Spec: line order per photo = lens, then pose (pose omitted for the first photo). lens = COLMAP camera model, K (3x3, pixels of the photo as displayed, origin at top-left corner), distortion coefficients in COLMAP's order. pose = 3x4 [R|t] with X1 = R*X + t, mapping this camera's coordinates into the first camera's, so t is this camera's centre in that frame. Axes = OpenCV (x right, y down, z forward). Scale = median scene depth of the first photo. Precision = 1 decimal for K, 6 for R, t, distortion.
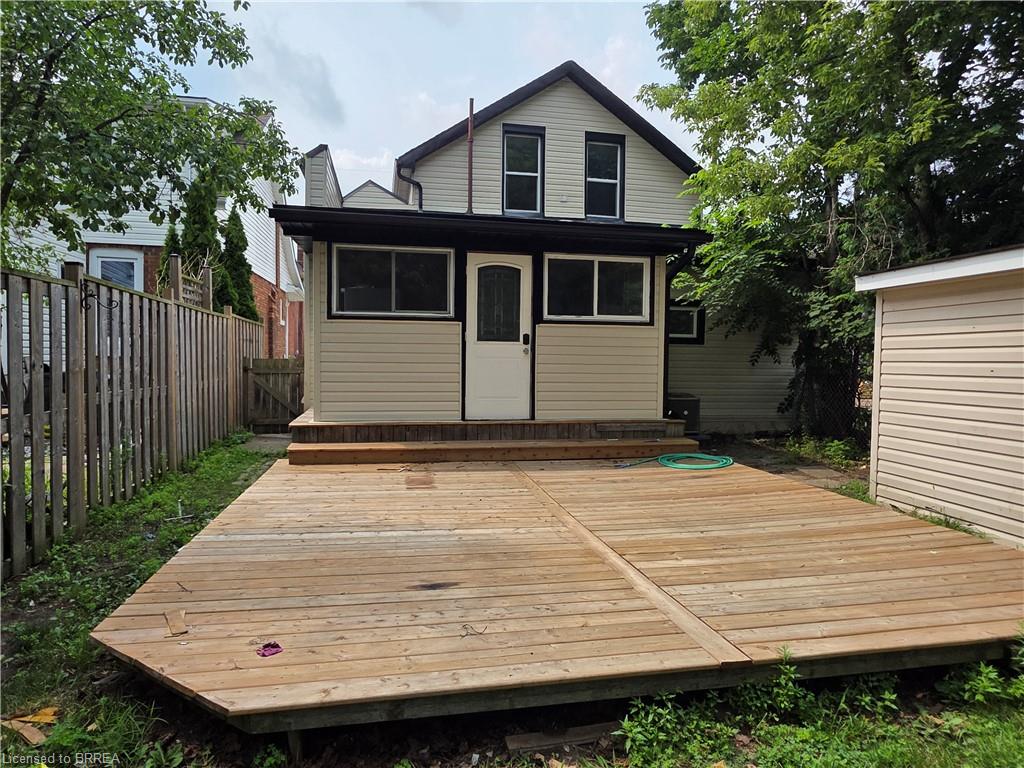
lens RADIAL K [[620.0, 0, 516.4], [0, 620.0, 381.2], [0, 0, 1]] dist [-0.000054, -0.000486]
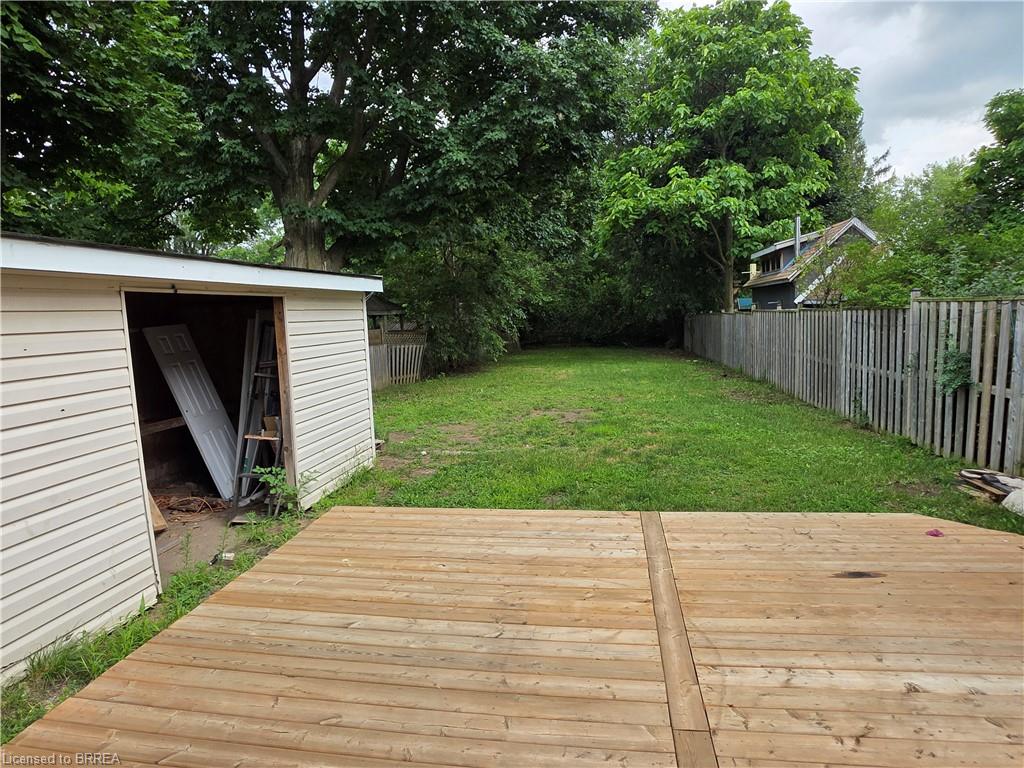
lens RADIAL K [[620.0, 0, 512.0], [0, 620.0, 385.7], [0, 0, 1]] dist [-0.000054, -0.000486]
pose [[-0.937436, -0.014891, 0.347838, 0.050126], [0.043089, 0.986441, 0.158357, -0.153000], [-0.345480, 0.163438, -0.924084, 1.680399]]
